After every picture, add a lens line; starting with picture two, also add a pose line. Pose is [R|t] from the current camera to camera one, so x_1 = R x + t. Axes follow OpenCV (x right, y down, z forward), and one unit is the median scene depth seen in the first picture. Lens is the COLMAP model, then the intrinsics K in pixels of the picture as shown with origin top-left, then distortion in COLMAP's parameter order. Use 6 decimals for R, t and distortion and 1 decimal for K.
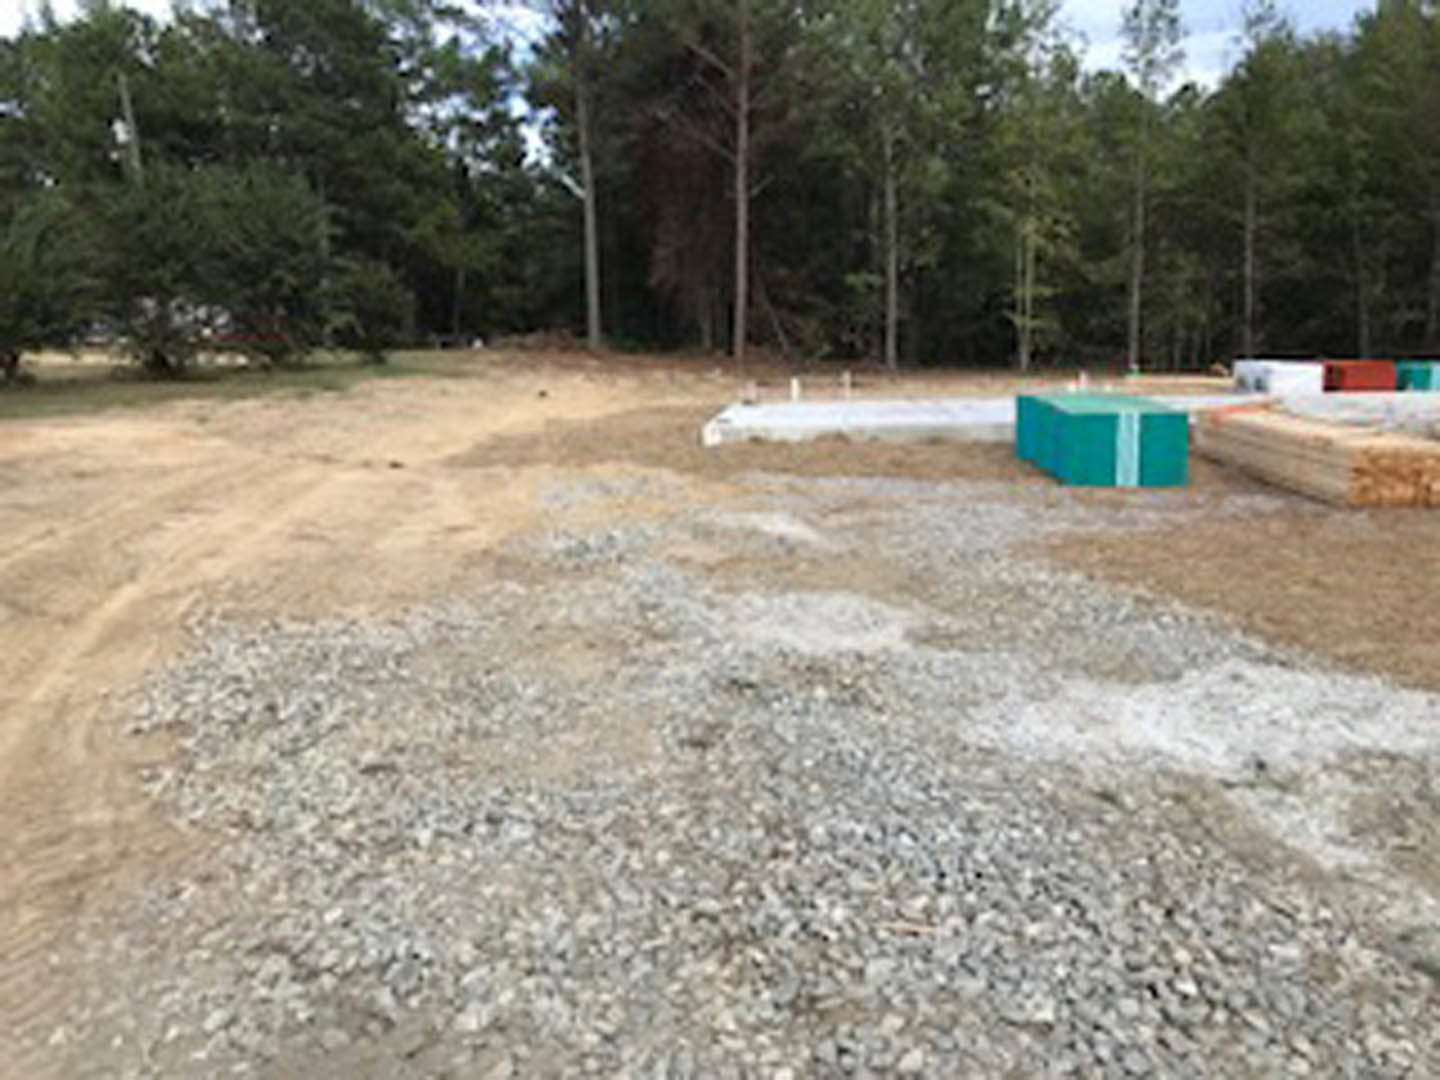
lens RADIAL K [[1157.5, 0, 720.0], [0, 1157.5, 540.0], [0, 0, 1]] dist [-0.004893, -0.011127]
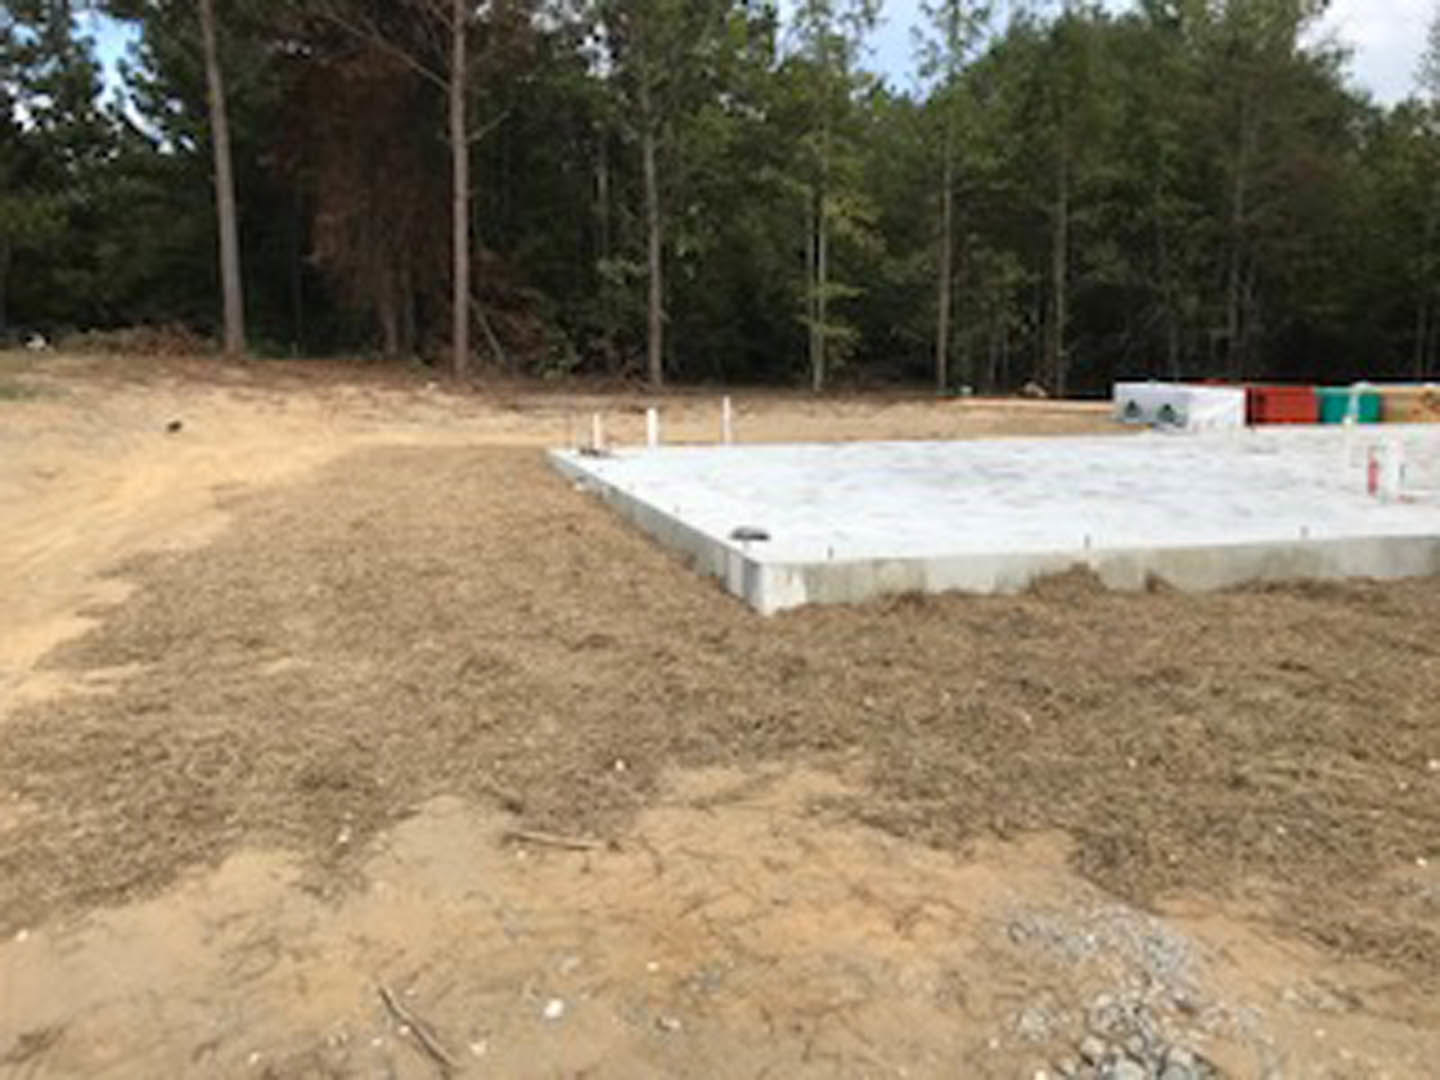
lens RADIAL K [[1157.5, 0, 720.0], [0, 1157.5, 540.0], [0, 0, 1]] dist [-0.004893, -0.011127]
pose [[0.945300, -0.034344, 0.324390, -0.233421], [0.036407, 0.999337, -0.000289, -0.163991], [-0.324165, 0.012083, 0.945923, 0.977586]]
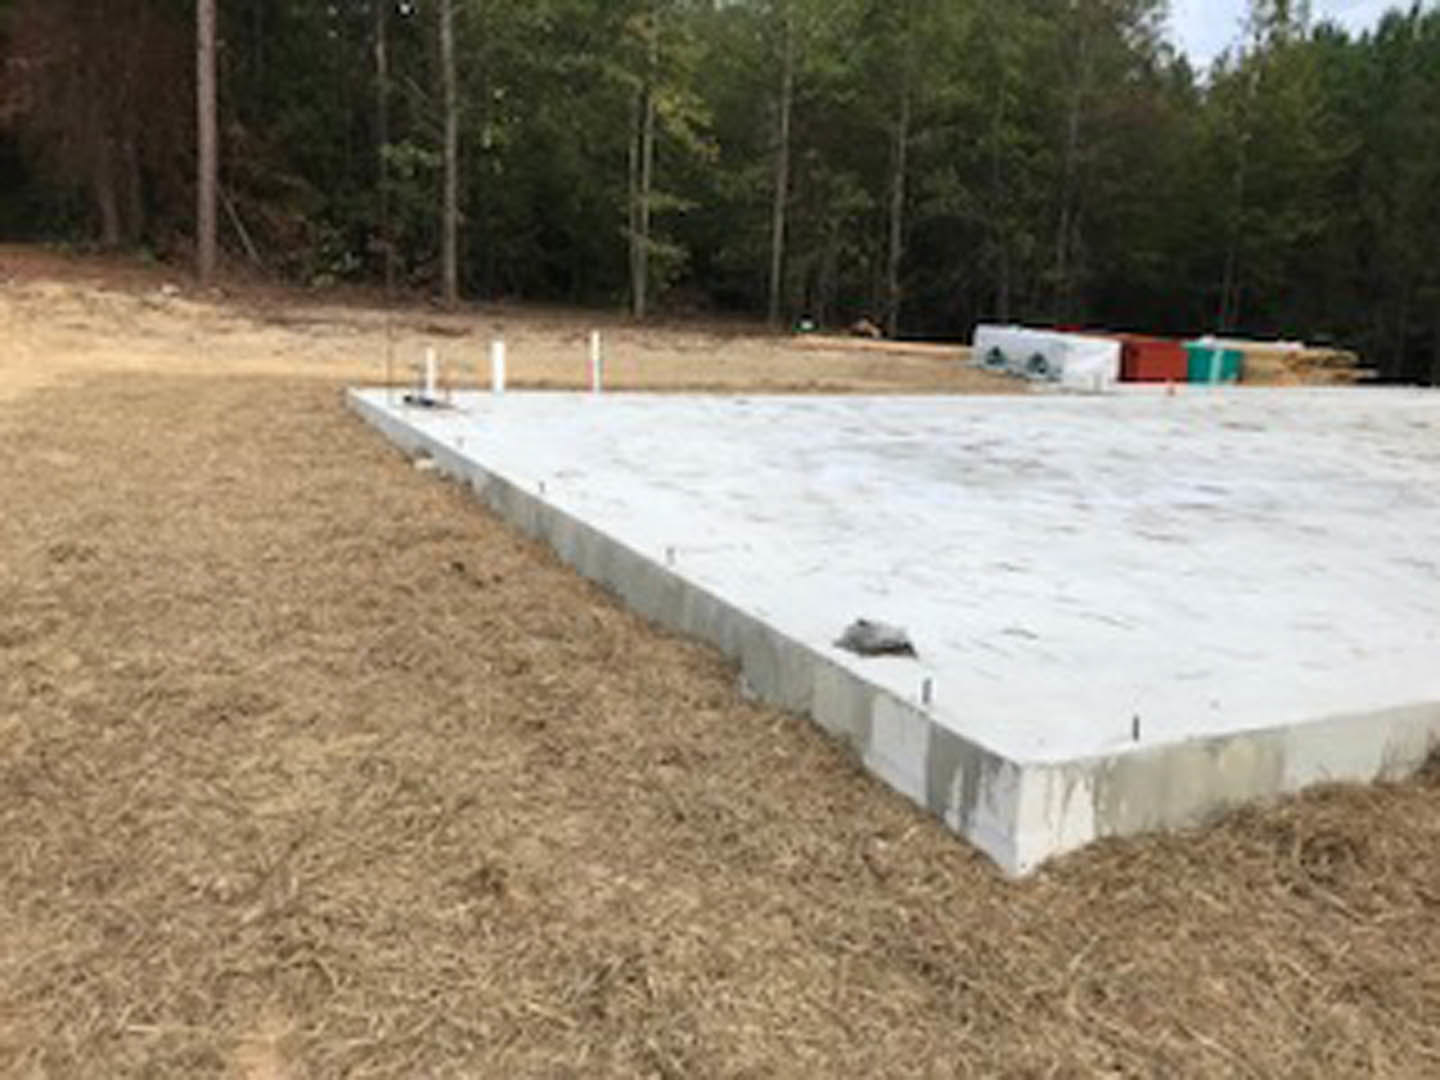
lens RADIAL K [[1153.4, 0, 720.0], [0, 1153.4, 540.0], [0, 0, 1]] dist [-0.002660, 0.001394]
pose [[0.858215, -0.048392, 0.511004, -0.218591], [0.012024, 0.997168, 0.074237, -0.224704], [-0.513149, -0.057567, 0.856367, 1.334612]]
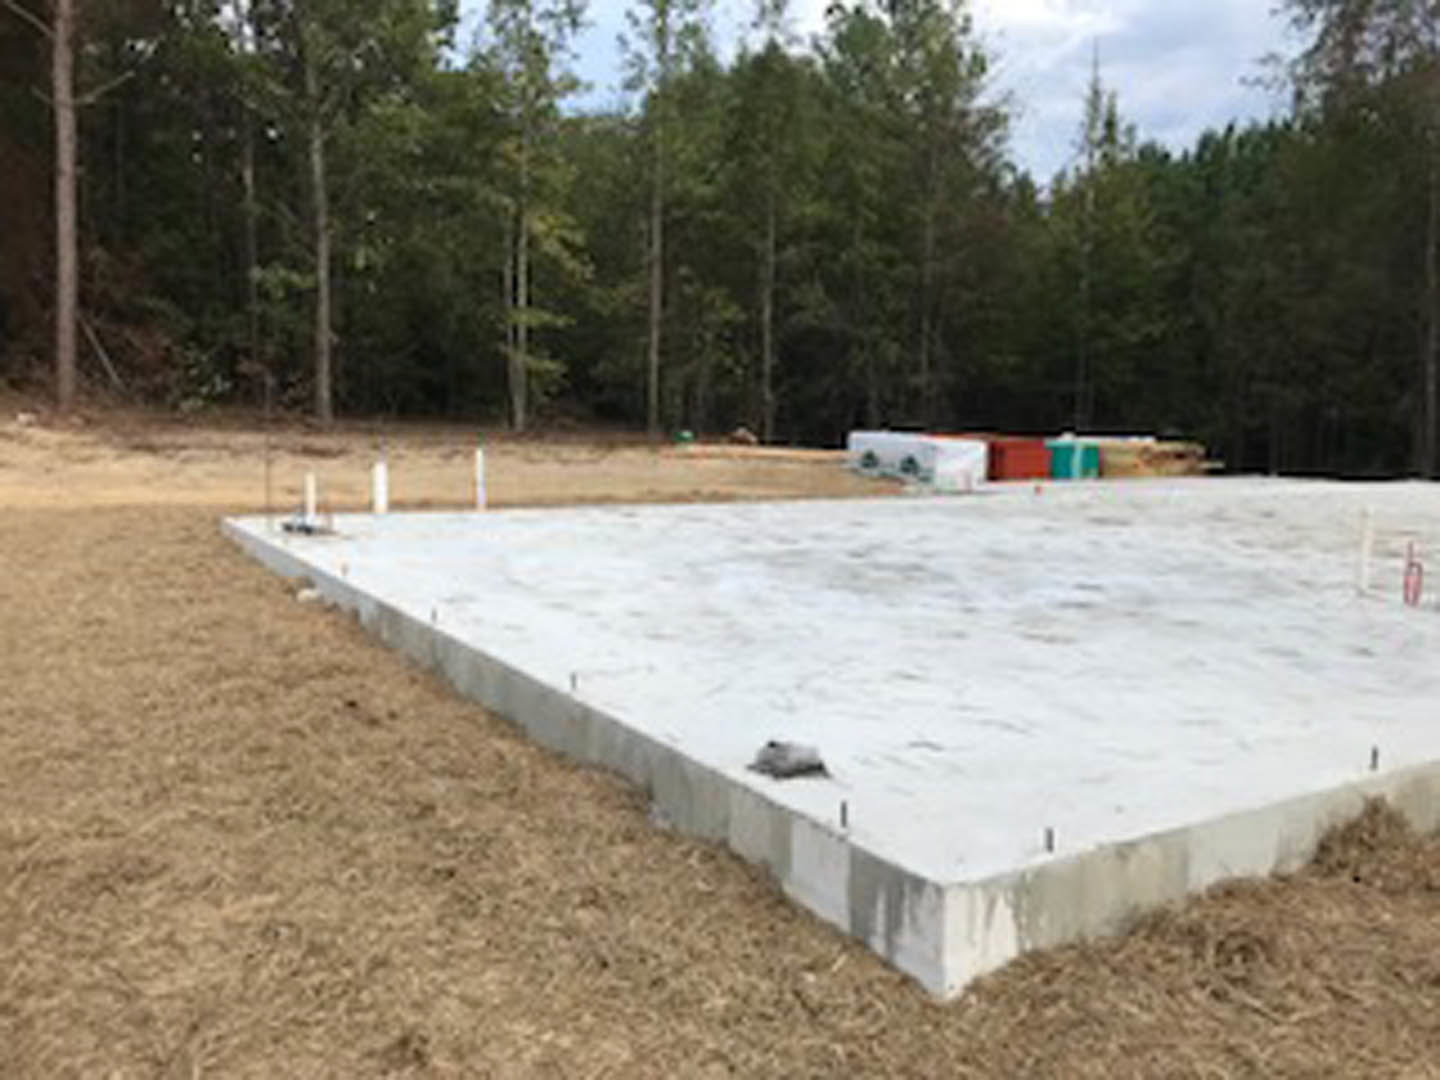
lens RADIAL K [[1153.4, 0, 720.0], [0, 1153.4, 540.0], [0, 0, 1]] dist [-0.002660, 0.001394]
pose [[0.800558, -0.033467, 0.598321, -0.224826], [0.051610, 0.998580, -0.013199, -0.231852], [-0.597029, 0.041445, 0.801148, 1.336720]]
